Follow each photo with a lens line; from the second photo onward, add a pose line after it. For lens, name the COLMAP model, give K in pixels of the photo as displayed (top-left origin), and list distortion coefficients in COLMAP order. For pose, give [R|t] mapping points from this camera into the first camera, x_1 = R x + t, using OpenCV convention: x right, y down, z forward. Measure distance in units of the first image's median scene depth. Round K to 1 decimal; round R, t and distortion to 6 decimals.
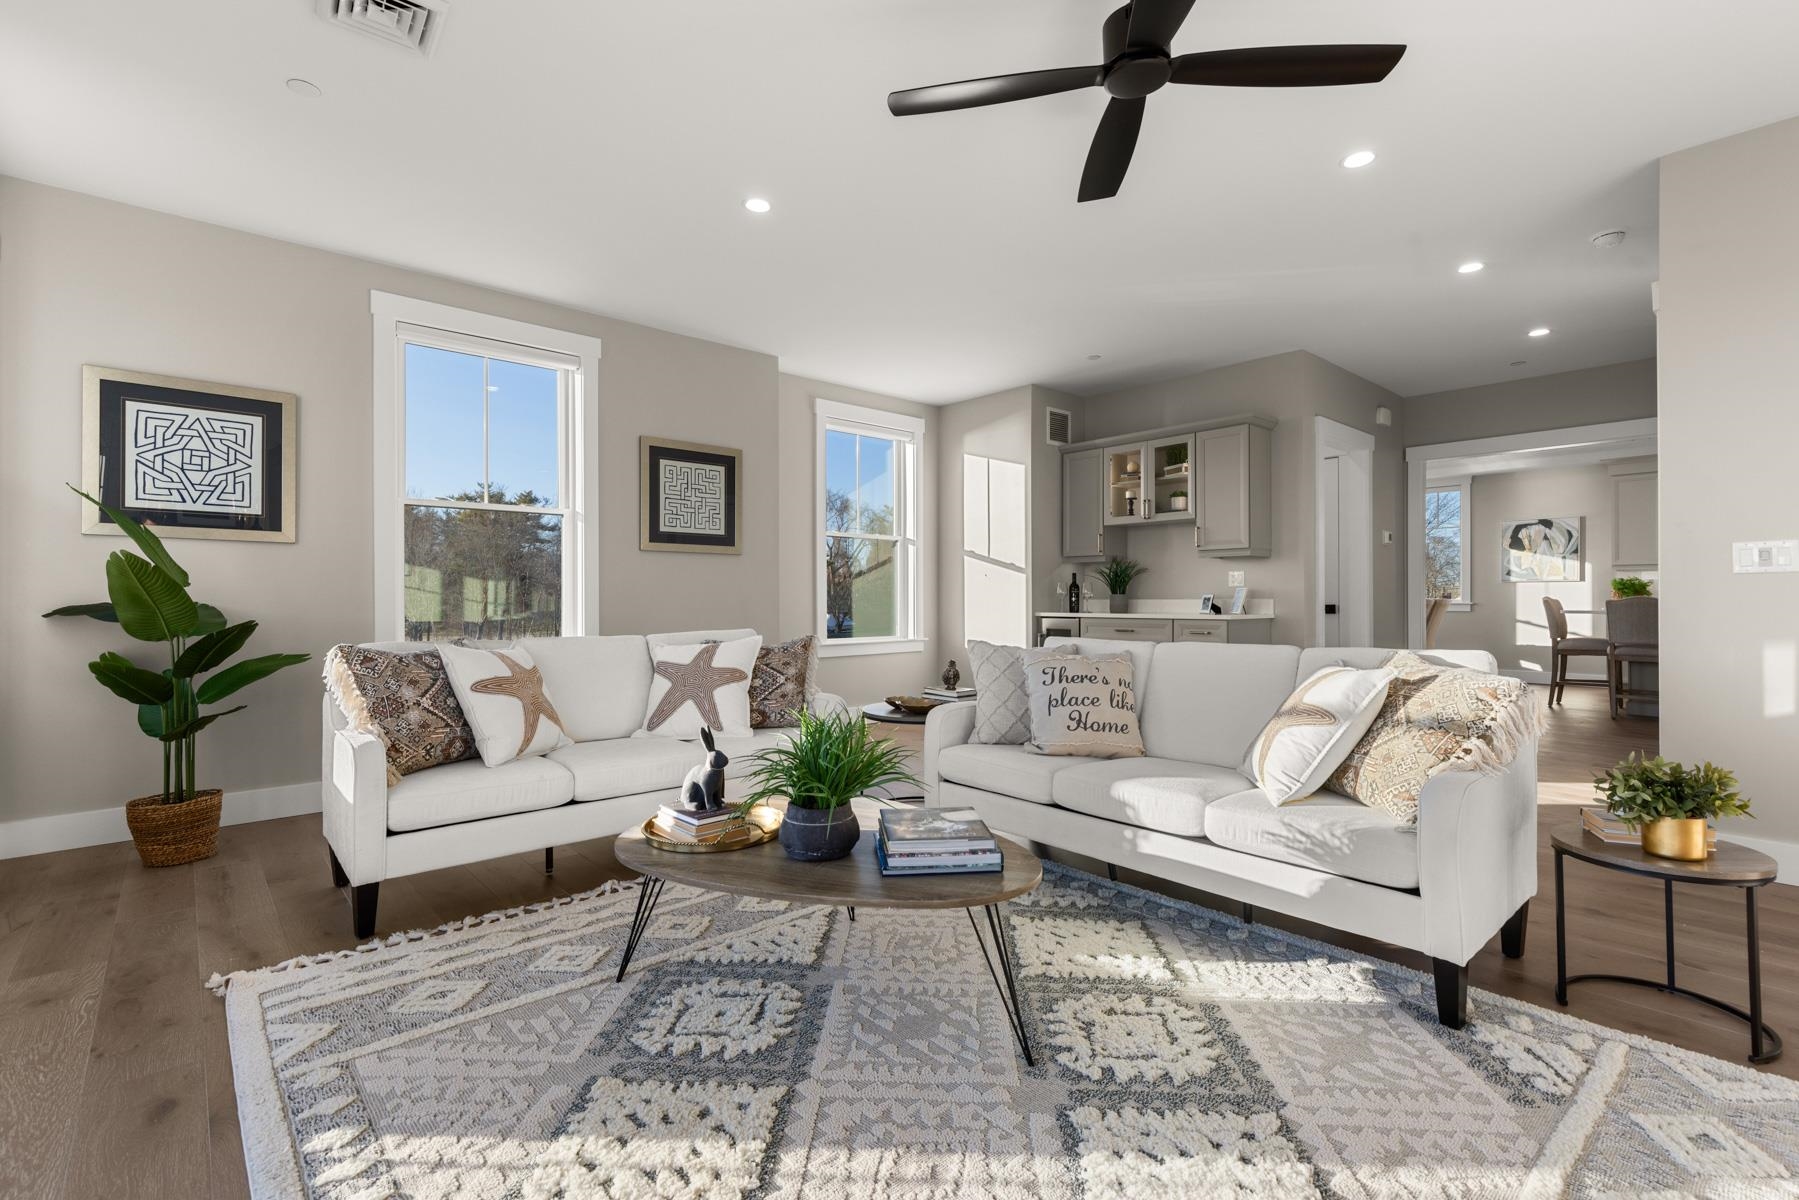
lens RADIAL K [[819.9, 0, 898.8], [0, 819.9, 591.7], [0, 0, 1]] dist [0.012285, -0.003100]
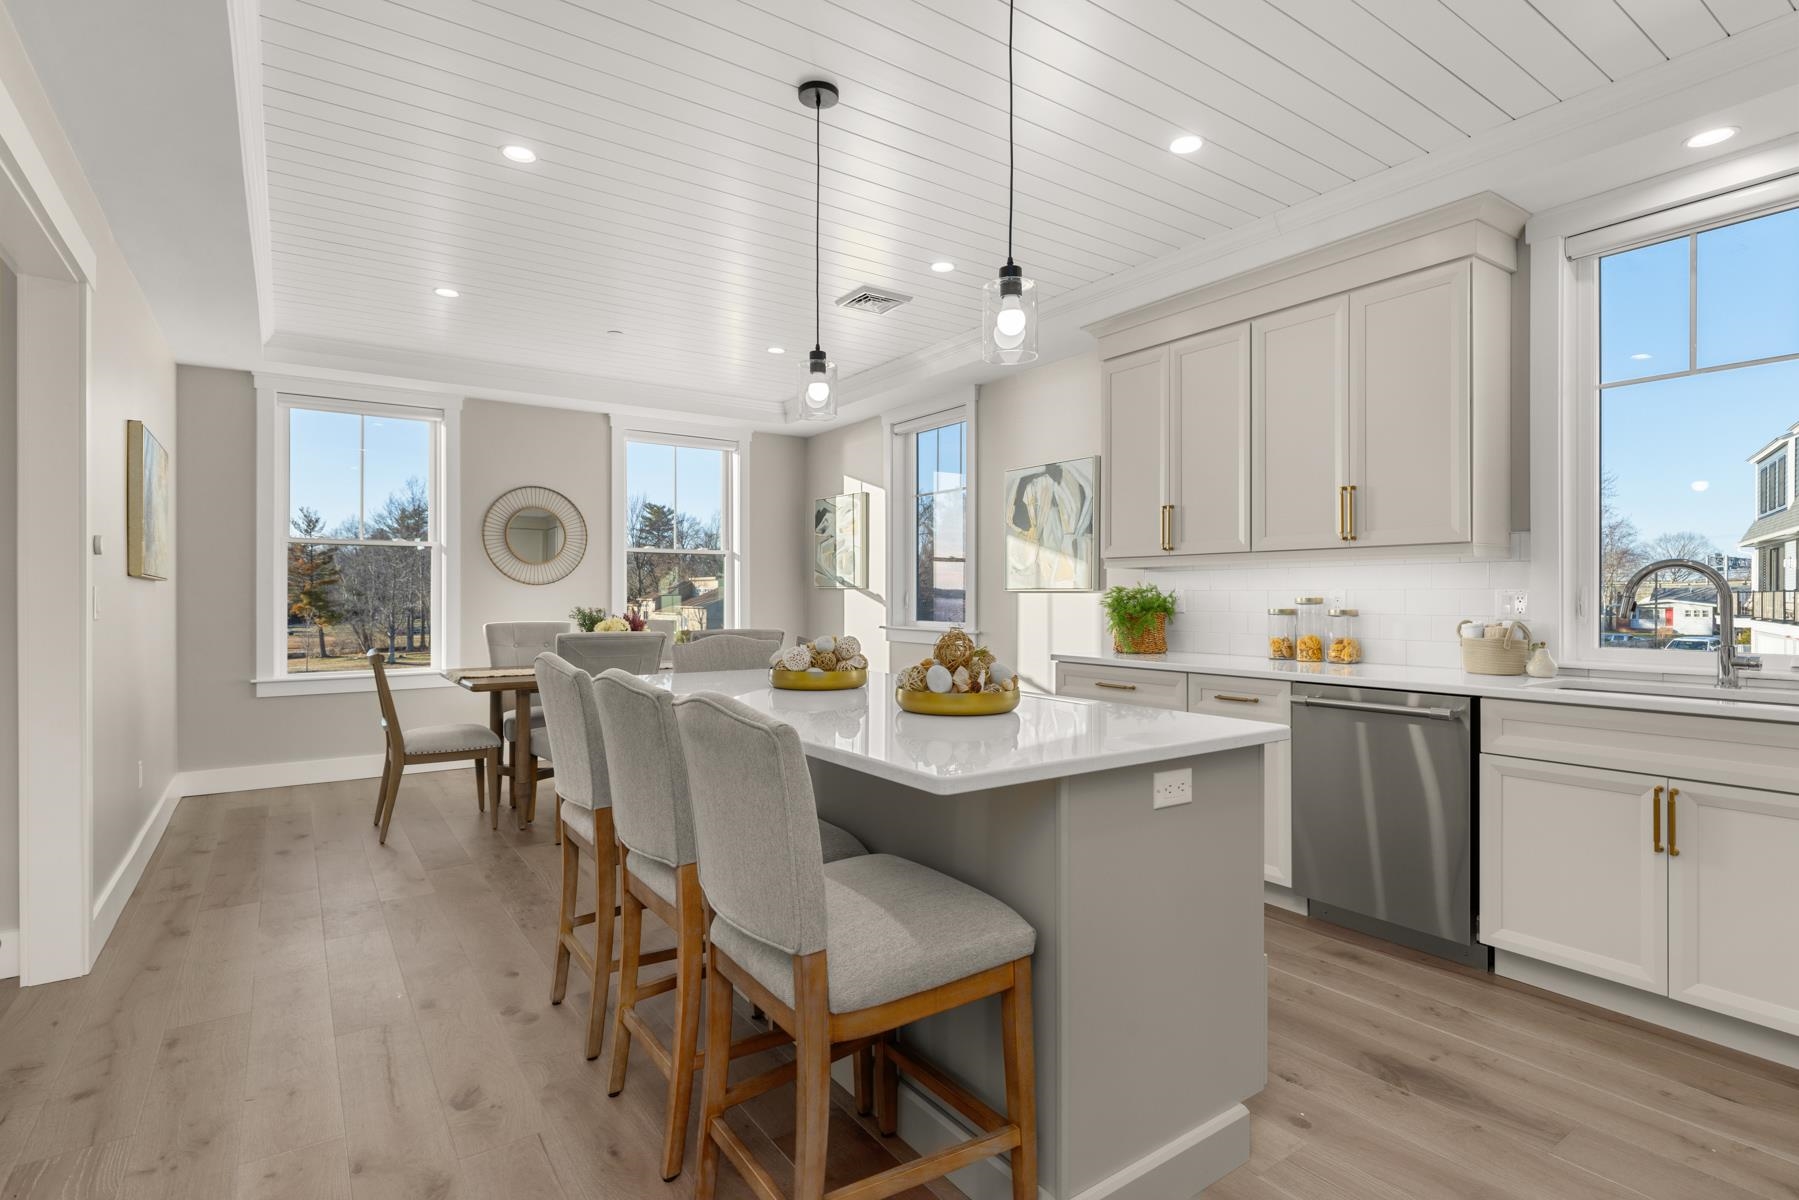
lens RADIAL K [[871.0, 0, 881.0], [0, 871.0, 590.9], [0, 0, 1]] dist [-0.000827, -0.000415]
pose [[0.992100, -0.000396, -0.125448, 1.083690], [0.001056, 0.999986, 0.005196, -0.022798], [0.125444, -0.005287, 0.992087, 0.692157]]
